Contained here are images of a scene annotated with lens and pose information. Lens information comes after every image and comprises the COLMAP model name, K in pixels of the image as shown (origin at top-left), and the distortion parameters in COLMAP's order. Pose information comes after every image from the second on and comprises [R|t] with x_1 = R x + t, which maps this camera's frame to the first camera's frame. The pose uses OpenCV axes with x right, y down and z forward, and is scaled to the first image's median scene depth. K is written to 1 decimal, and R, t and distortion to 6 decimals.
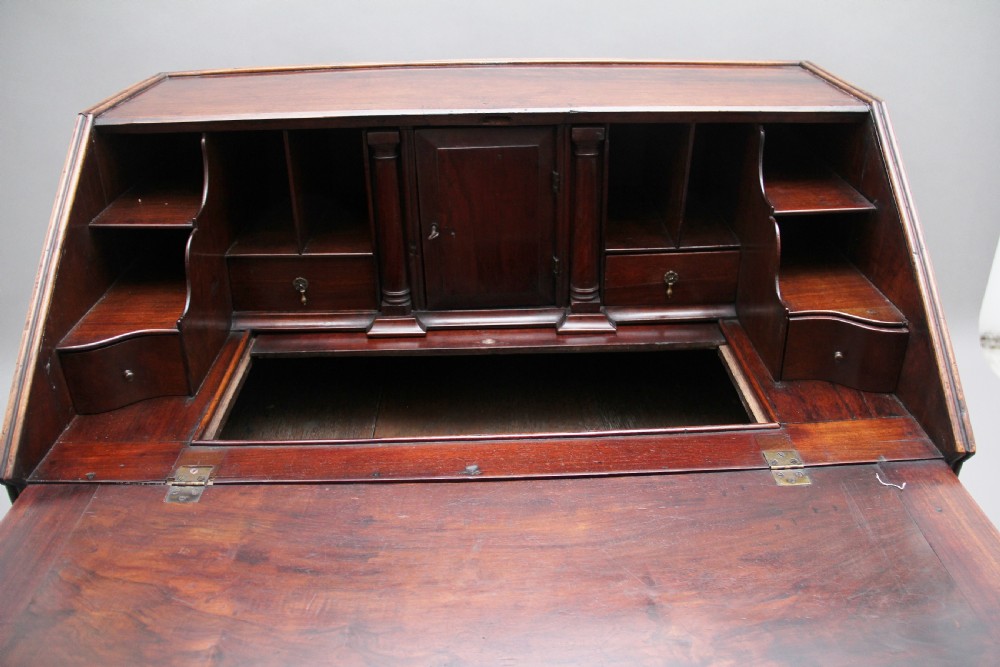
lens RADIAL K [[798.9, 0, 505.8], [0, 798.9, 324.0], [0, 0, 1]] dist [-0.139245, 0.059378]
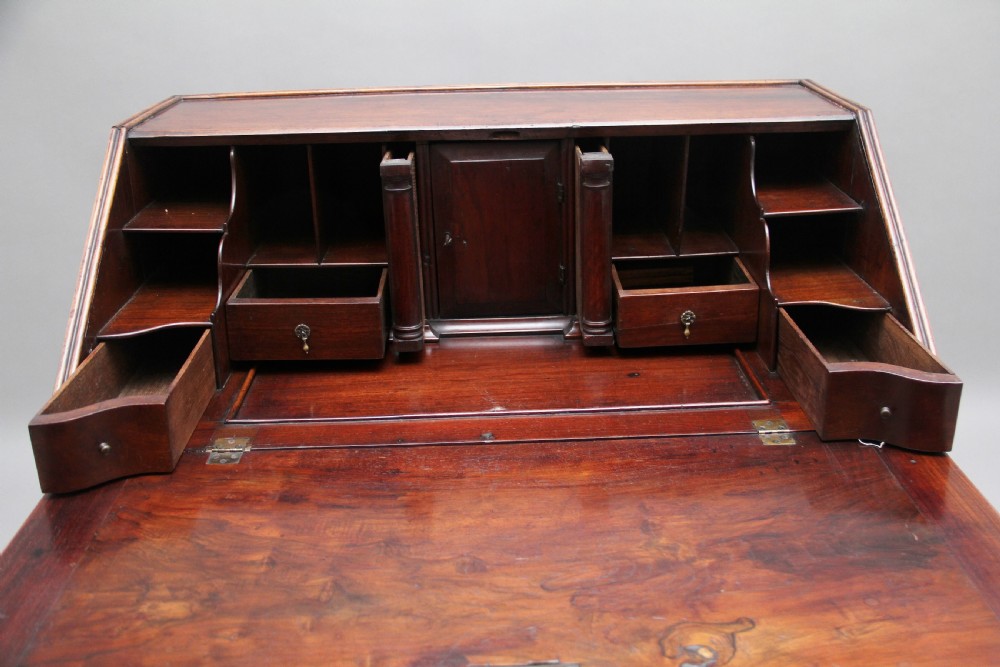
lens RADIAL K [[1008.7, 0, 502.5], [0, 1008.7, 331.6], [0, 0, 1]] dist [-0.034190, 0.000000]
pose [[0.999945, -0.008000, -0.006712, -0.008808], [0.007225, 0.994077, -0.108437, 0.169951], [0.007540, 0.108382, 0.994081, -0.367655]]
